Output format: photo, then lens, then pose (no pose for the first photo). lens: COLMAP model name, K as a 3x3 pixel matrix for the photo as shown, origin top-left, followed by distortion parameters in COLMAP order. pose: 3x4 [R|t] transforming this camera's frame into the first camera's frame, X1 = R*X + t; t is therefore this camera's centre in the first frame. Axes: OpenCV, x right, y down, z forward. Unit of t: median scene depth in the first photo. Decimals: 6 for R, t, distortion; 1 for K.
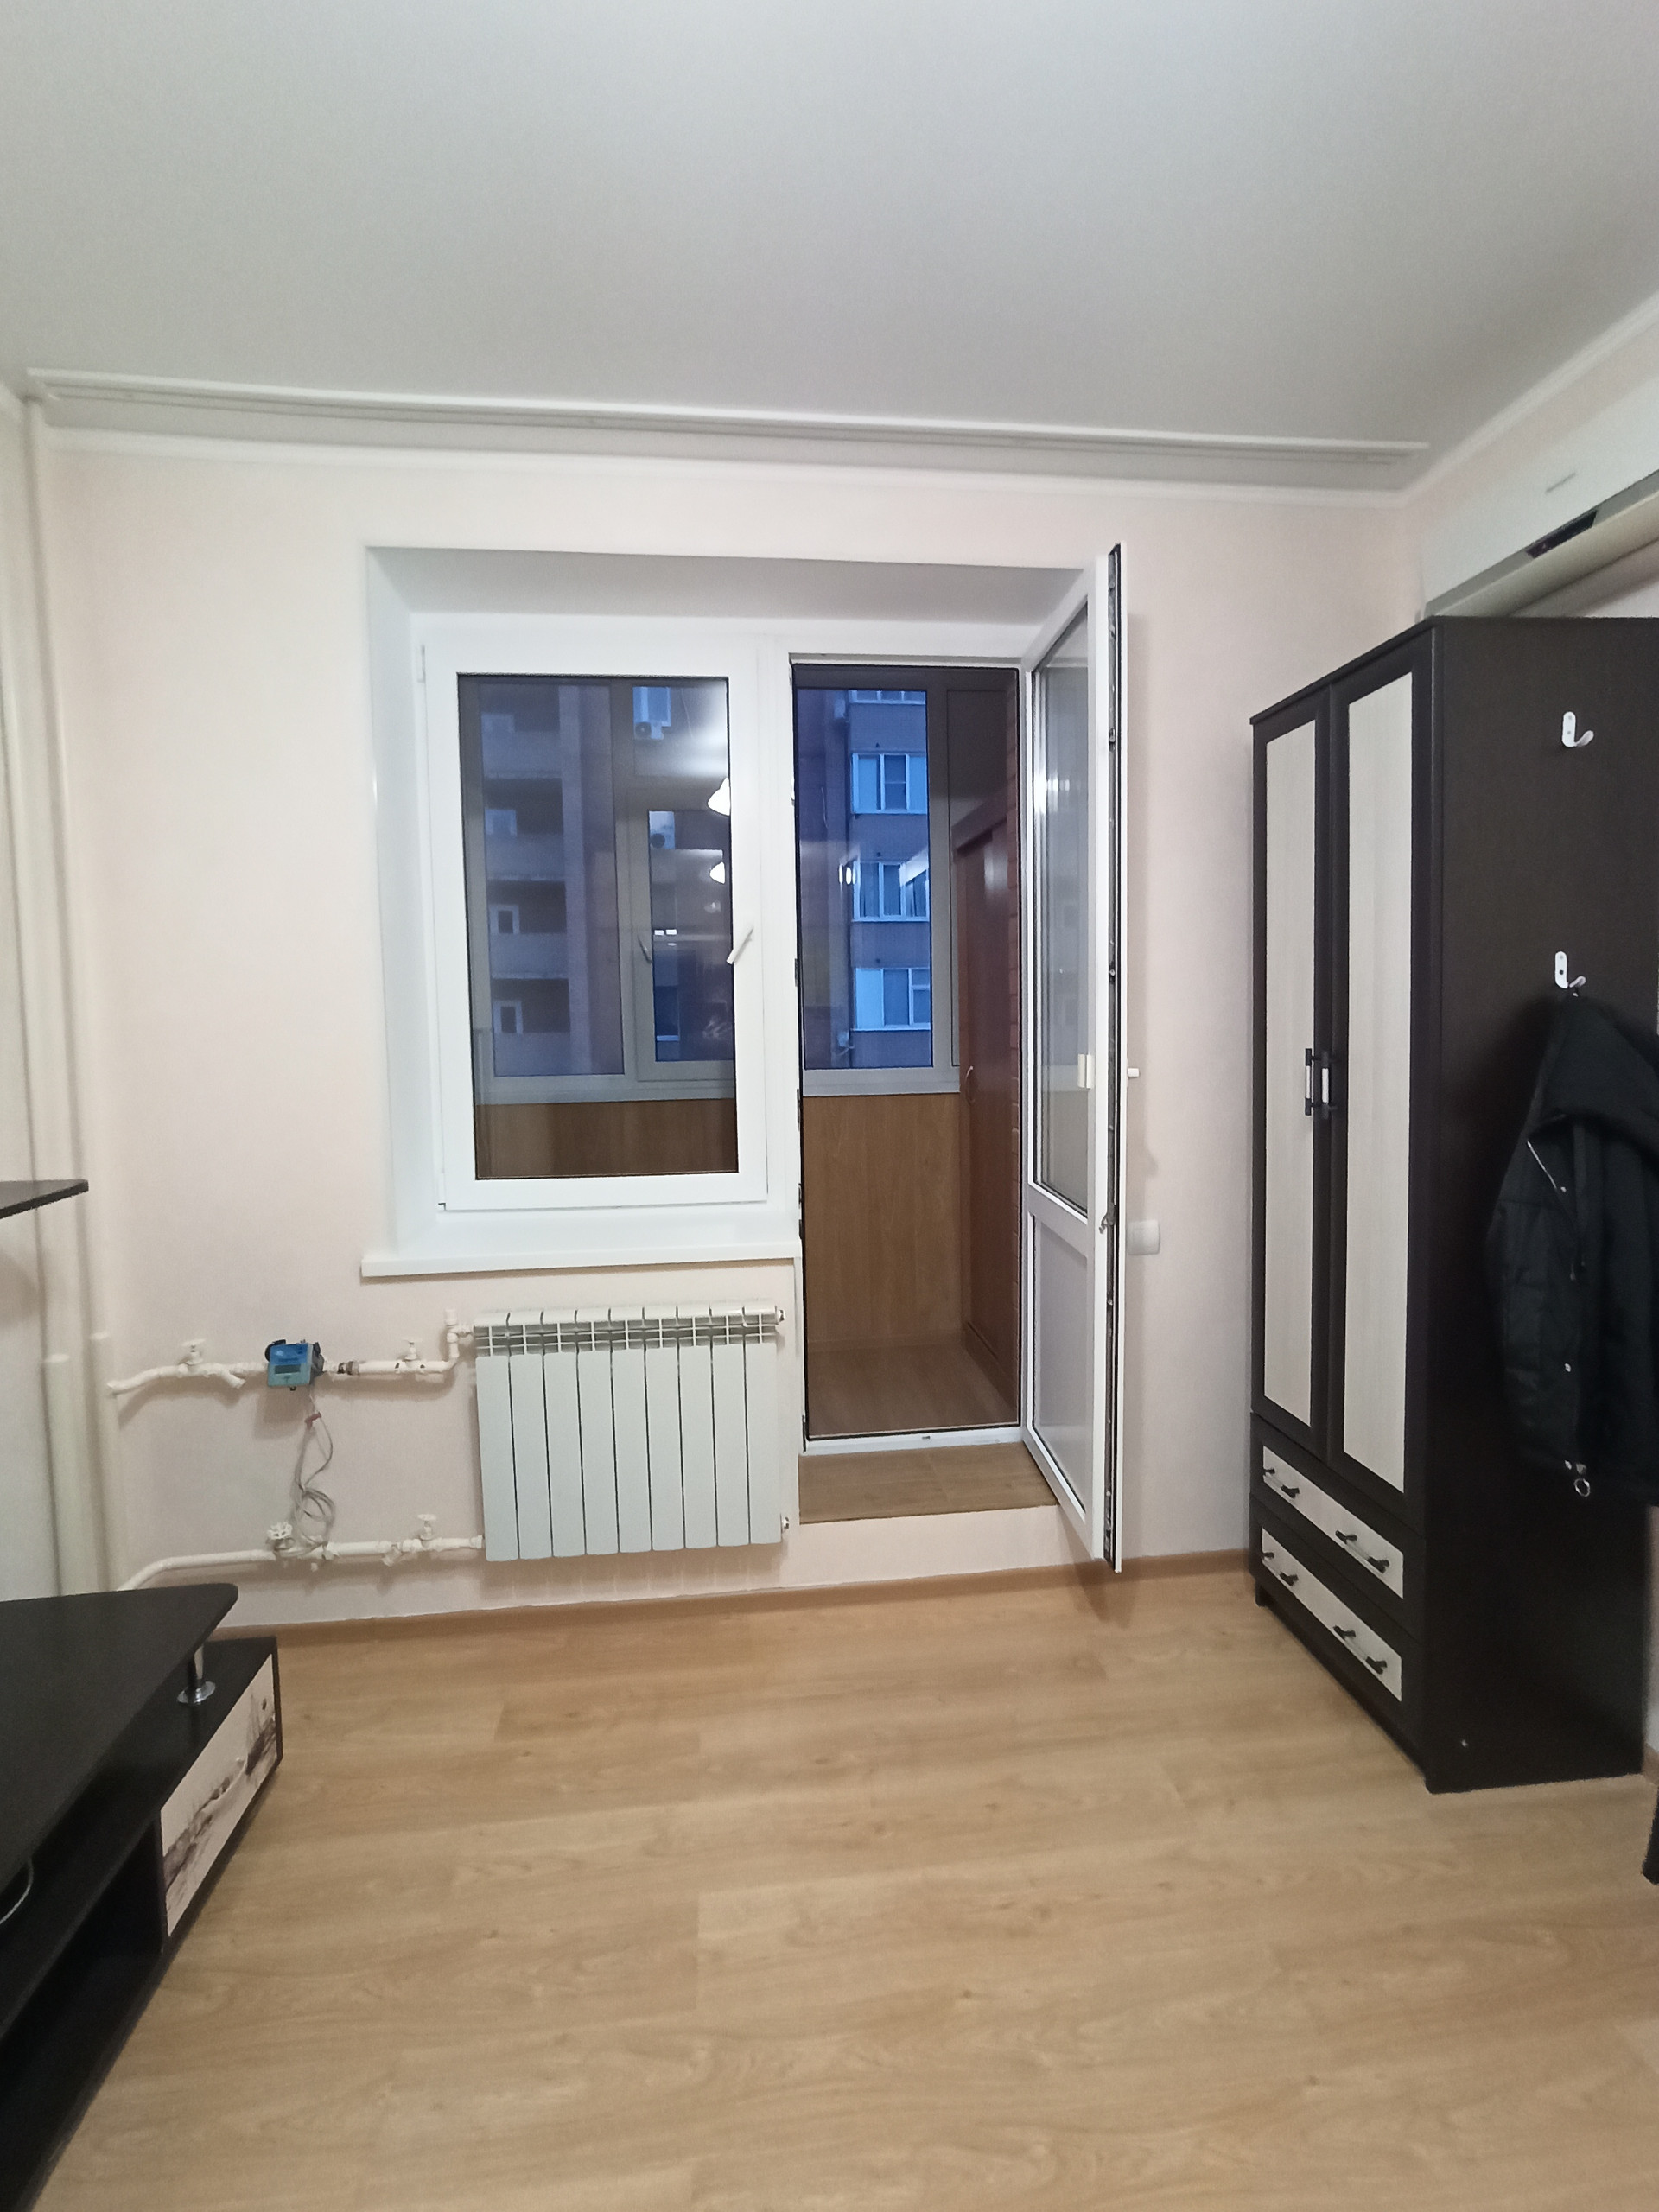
lens RADIAL K [[1011.5, 0, 825.3], [0, 1011.5, 1082.5], [0, 0, 1]] dist [-0.013850, 0.000283]
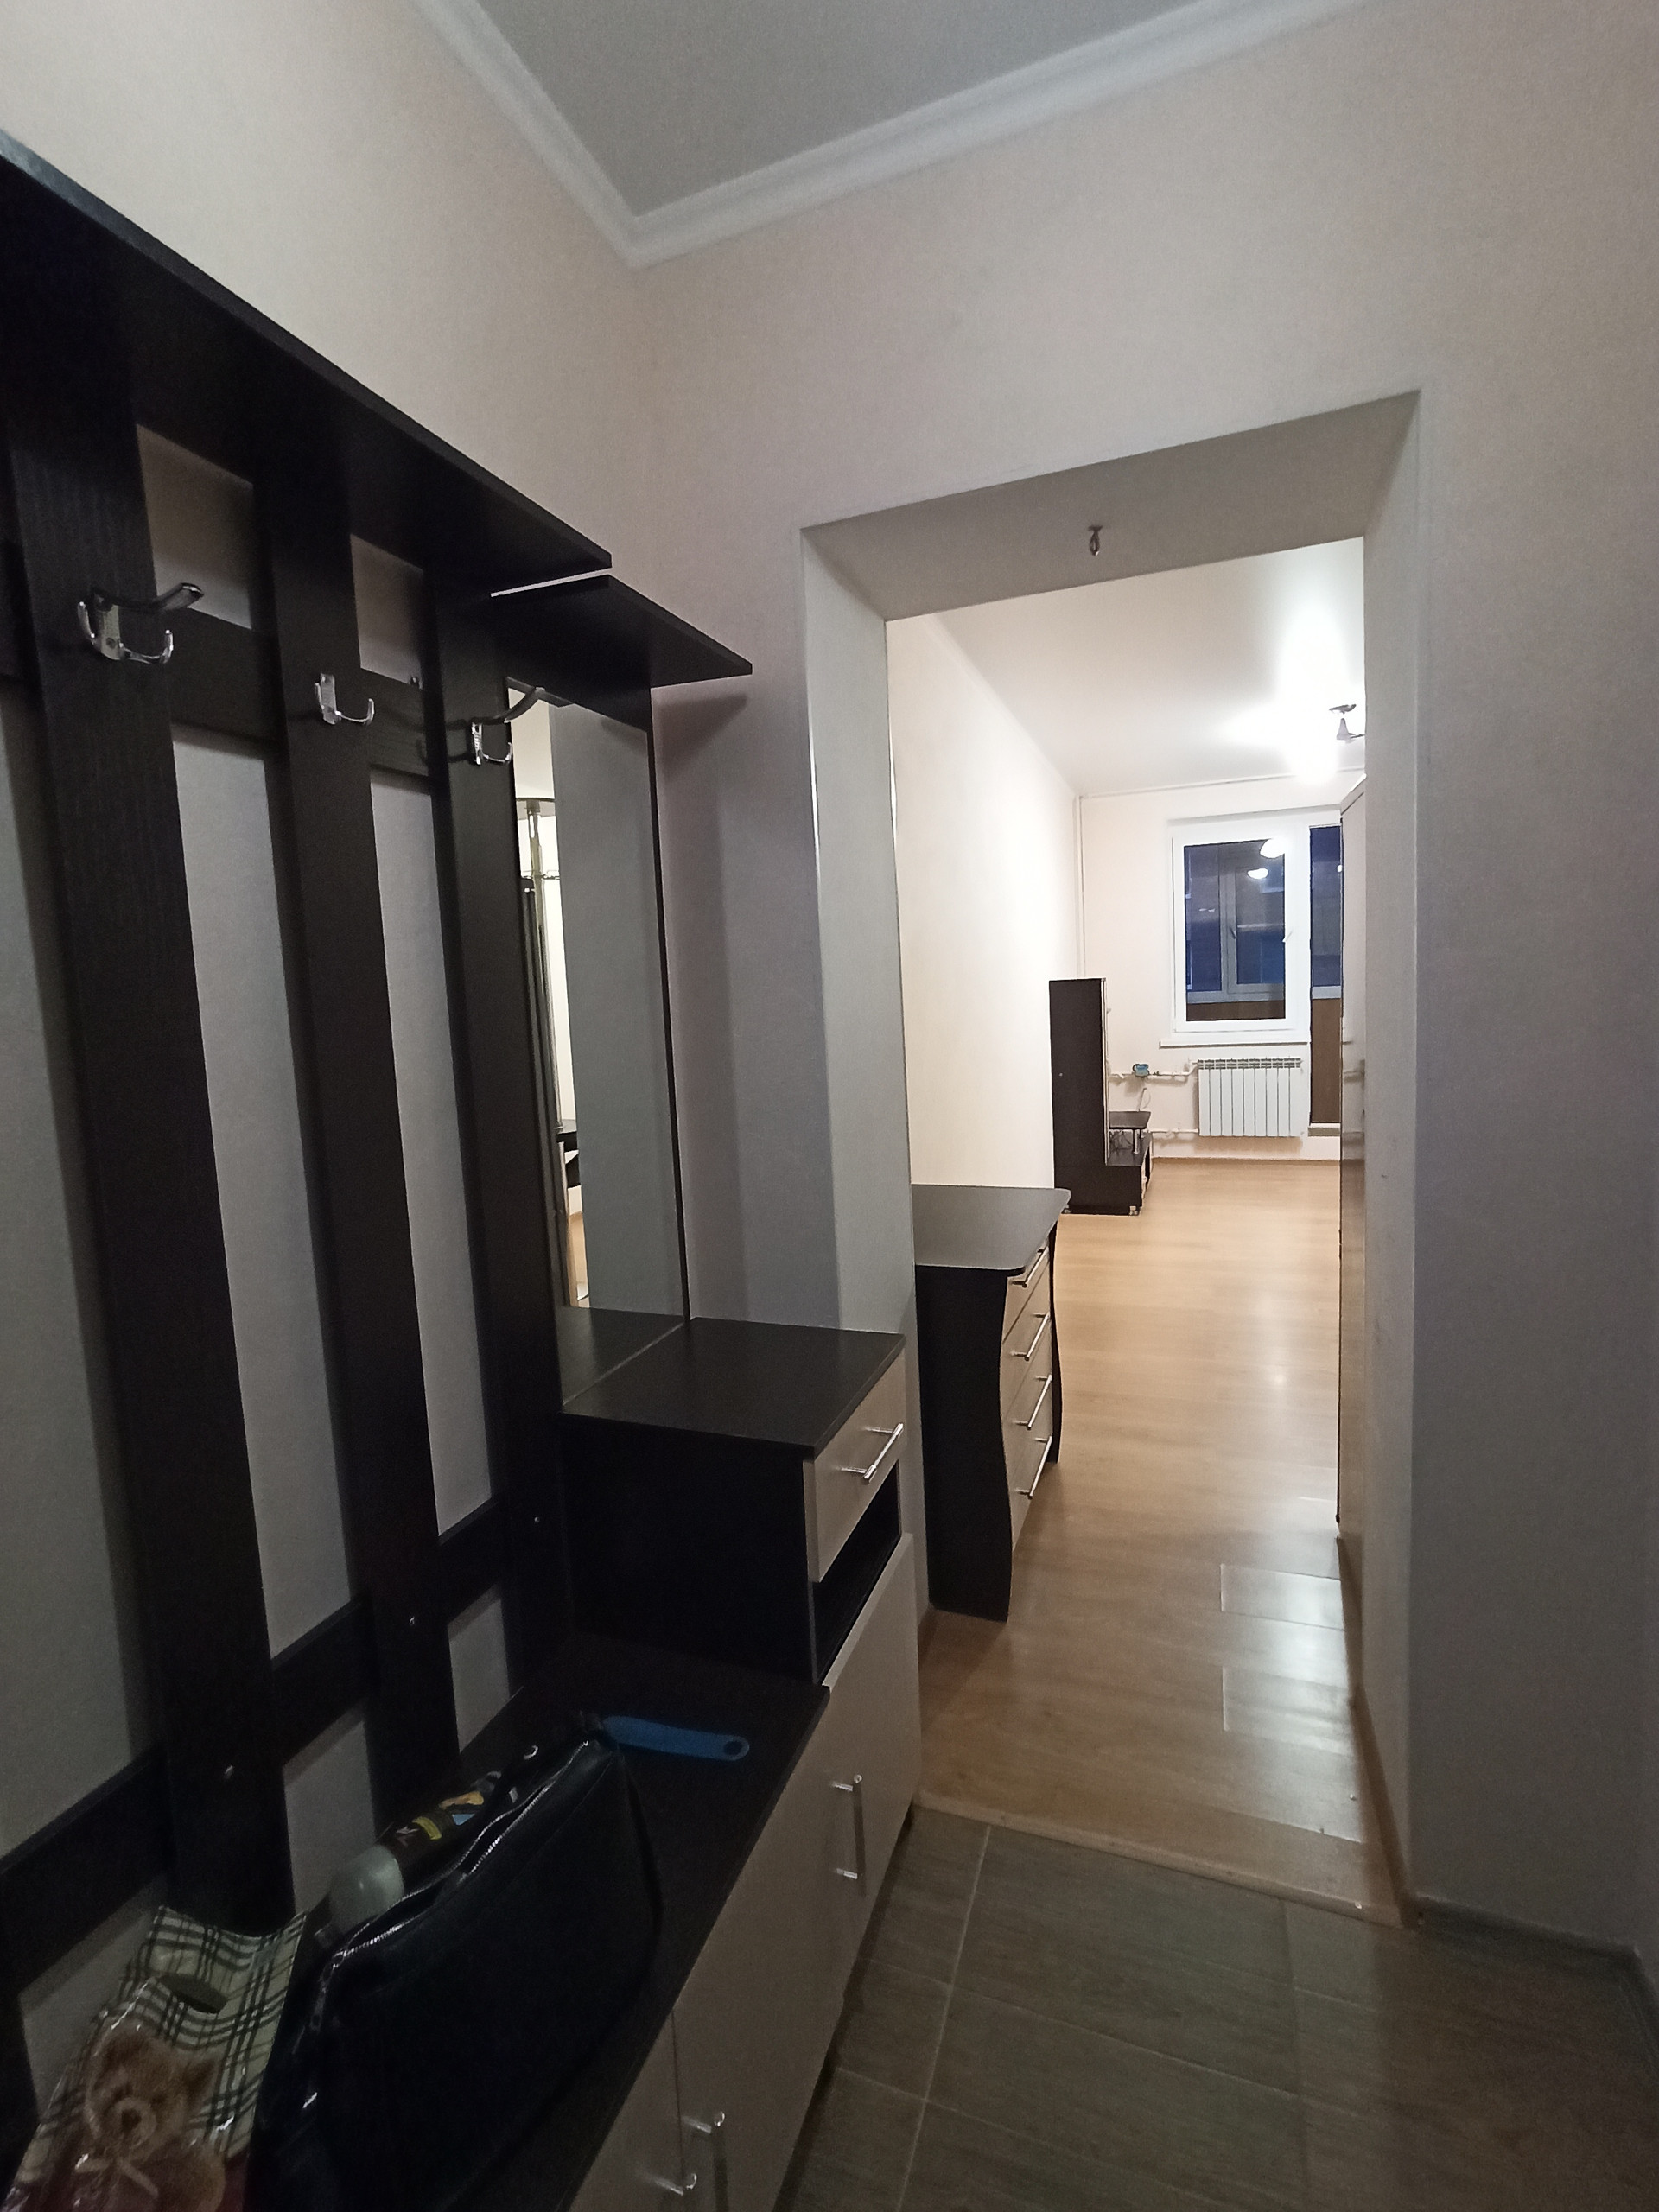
lens RADIAL K [[1011.5, 0, 825.3], [0, 1011.5, 1082.5], [0, 0, 1]] dist [-0.013850, 0.000283]
pose [[0.889722, 0.016471, -0.456206, 0.062521], [0.002884, 0.999126, 0.041696, 0.168829], [0.456494, -0.038414, 0.888897, -2.333058]]
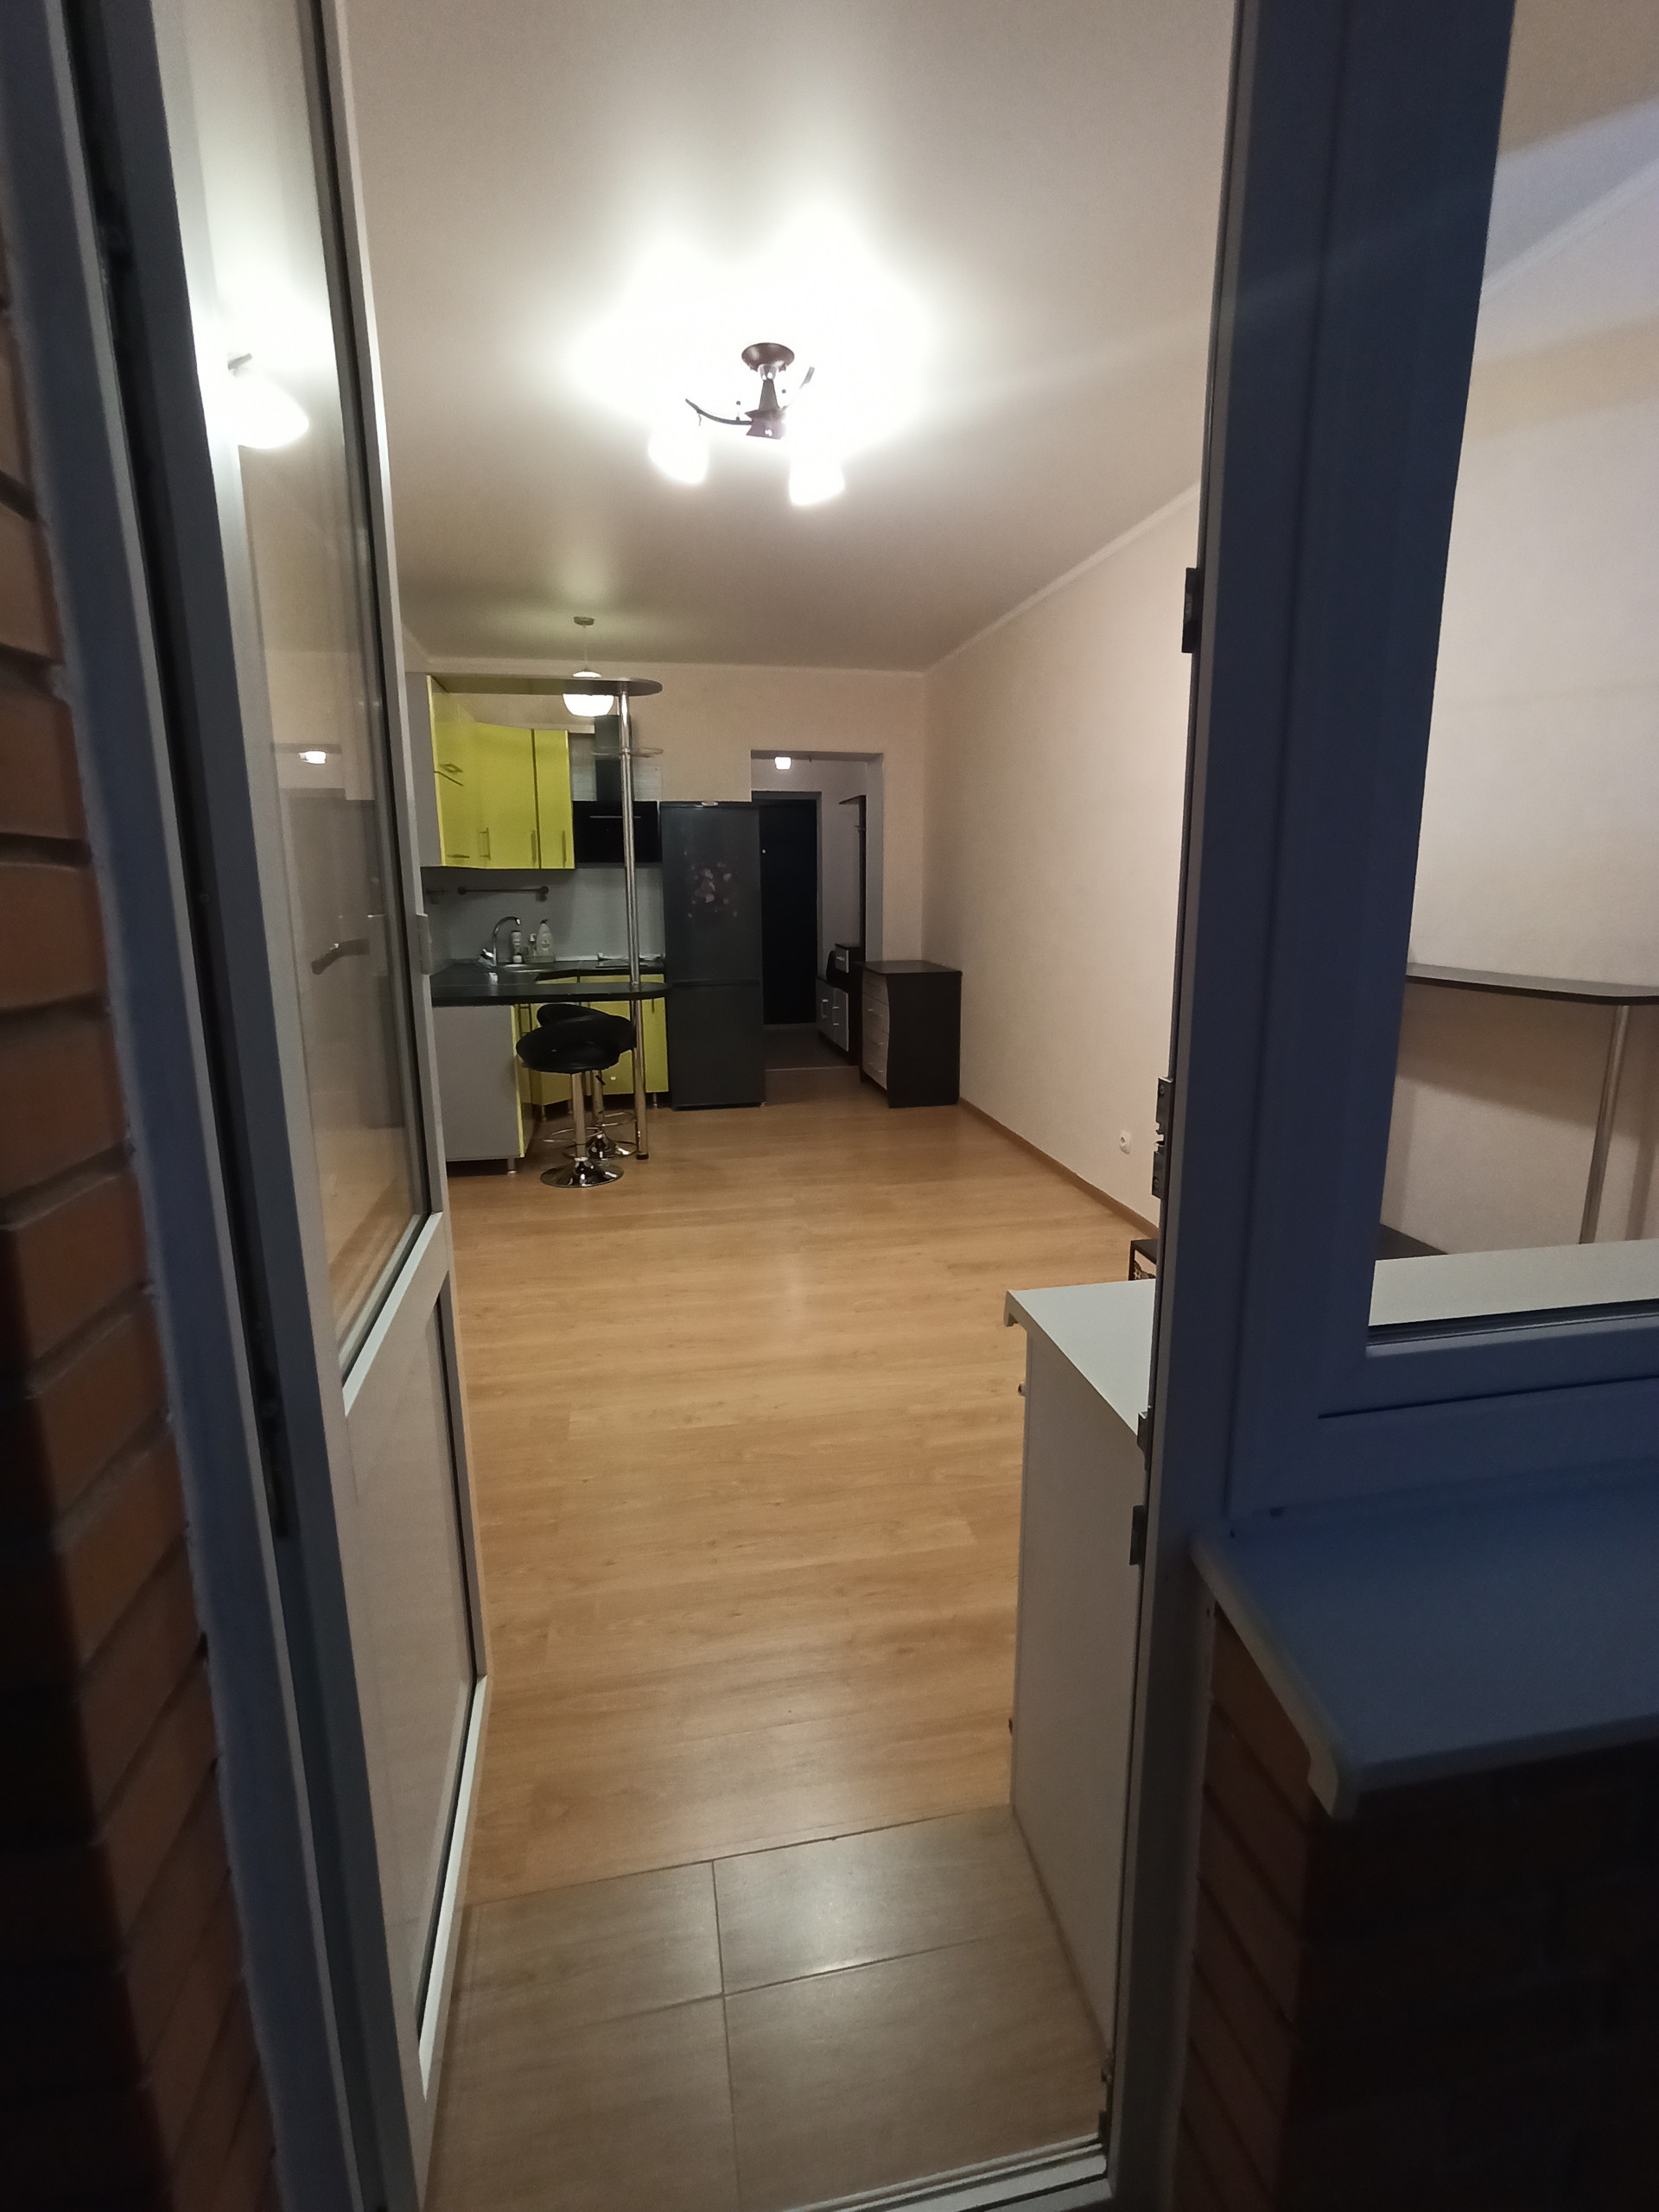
lens RADIAL K [[1011.5, 0, 825.3], [0, 1011.5, 1082.5], [0, 0, 1]] dist [-0.013850, 0.000283]
pose [[-0.996557, 0.036471, -0.074460, 0.109584], [0.015667, 0.964712, 0.262840, -0.076141], [0.081419, 0.260769, -0.961962, 1.575017]]
